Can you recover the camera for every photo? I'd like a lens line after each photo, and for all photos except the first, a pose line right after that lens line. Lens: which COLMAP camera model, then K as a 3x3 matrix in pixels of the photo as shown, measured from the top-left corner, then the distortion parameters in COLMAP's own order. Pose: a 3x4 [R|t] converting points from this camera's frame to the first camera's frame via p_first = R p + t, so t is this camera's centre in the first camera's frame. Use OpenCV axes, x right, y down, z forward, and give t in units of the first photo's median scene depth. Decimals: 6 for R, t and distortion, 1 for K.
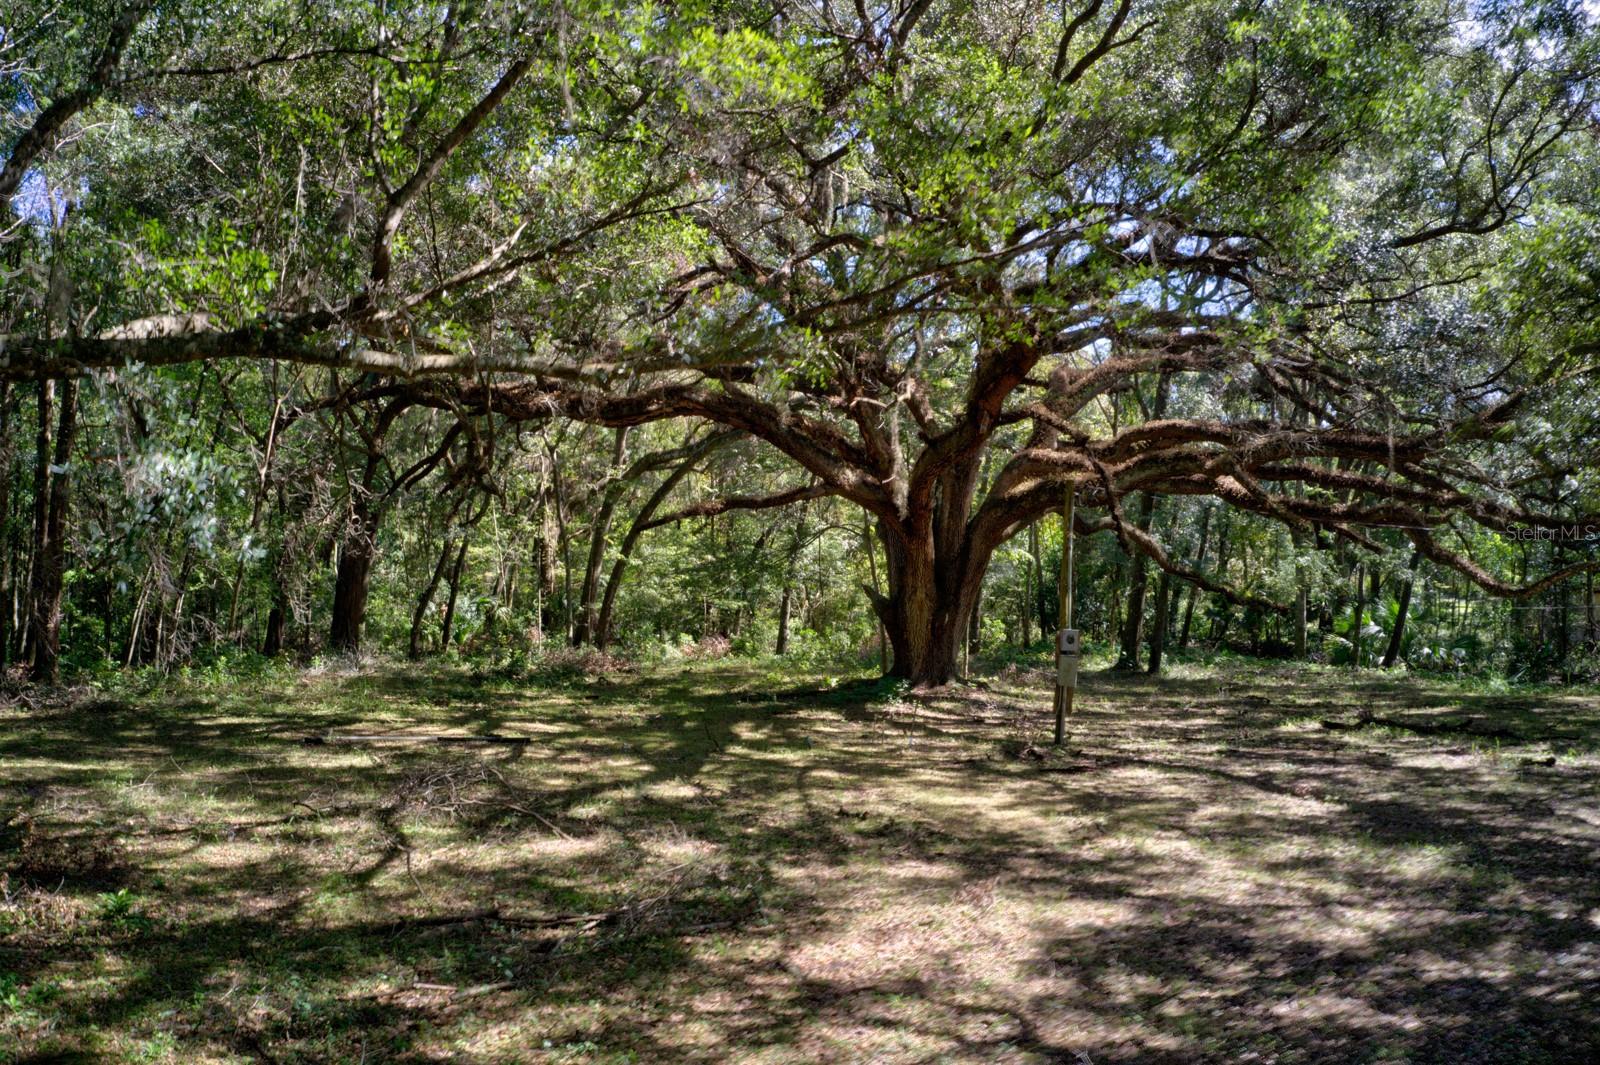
lens RADIAL K [[1280.7, 0, 802.0], [0, 1280.7, 536.1], [0, 0, 1]] dist [-0.192228, 0.014250]
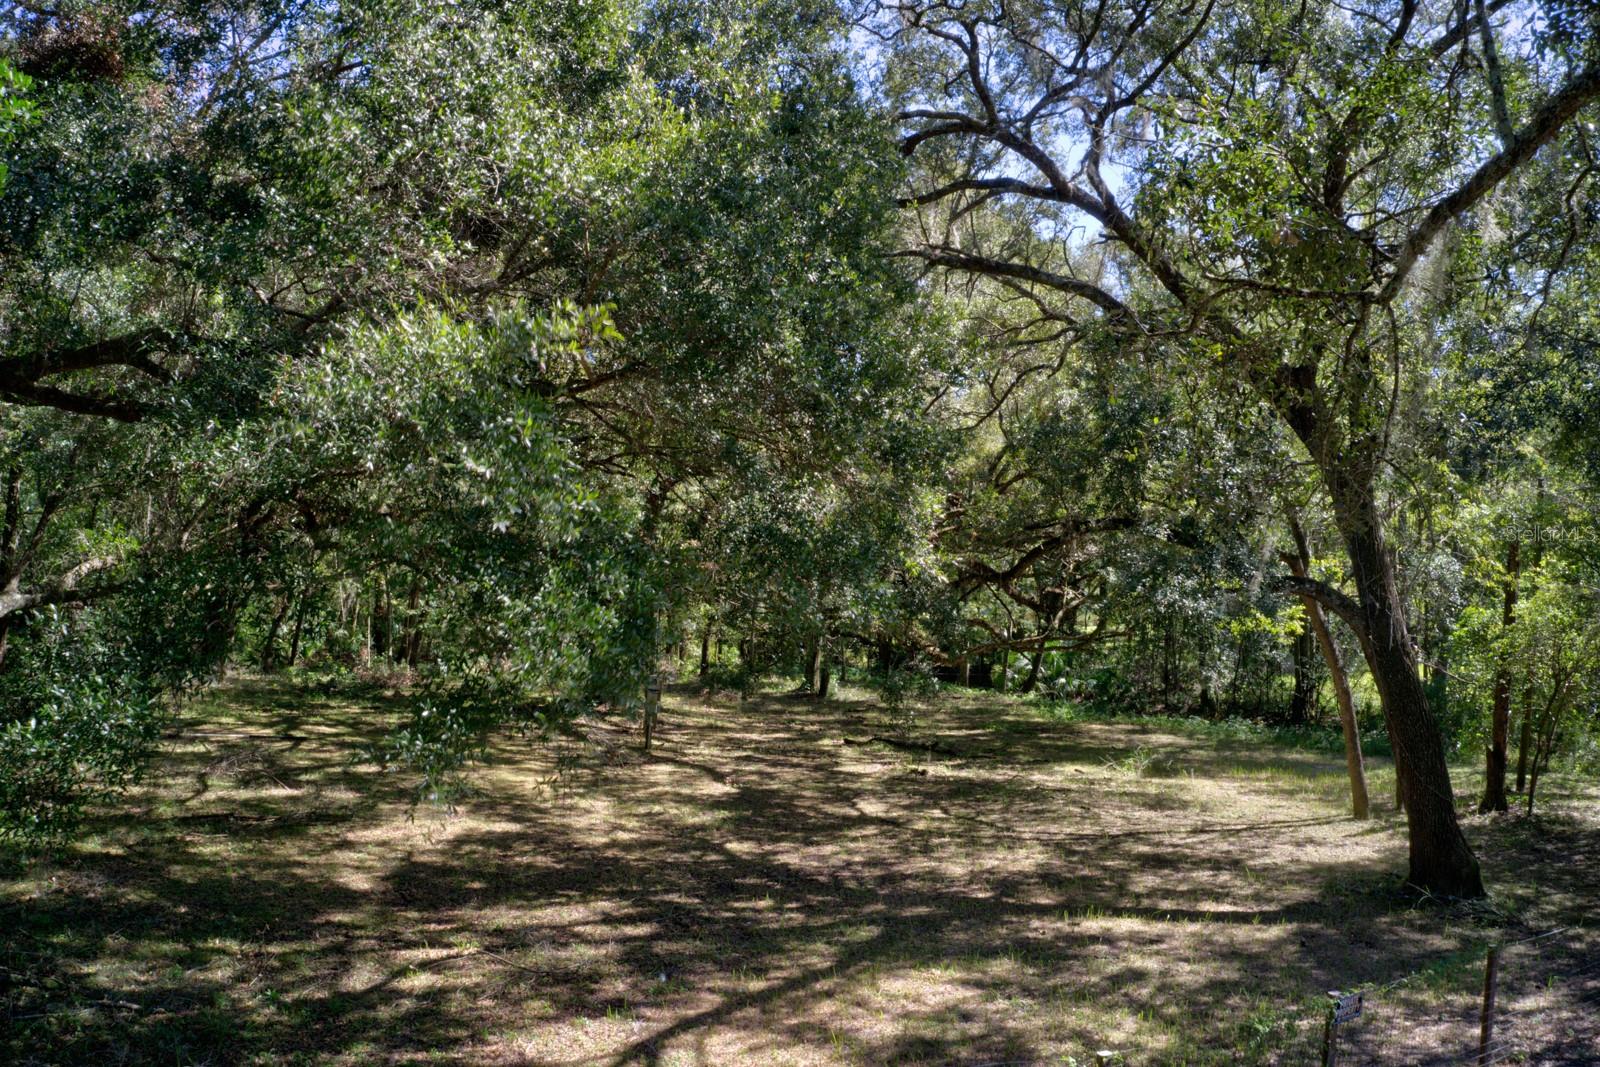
lens RADIAL K [[1280.7, 0, 798.6], [0, 1280.7, 532.6], [0, 0, 1]] dist [-0.192228, 0.014250]
pose [[0.997169, 0.020343, 0.072387, 0.144055], [-0.020365, 0.999793, -0.000426, -0.056036], [-0.072380, -0.001049, 0.997377, -0.307626]]
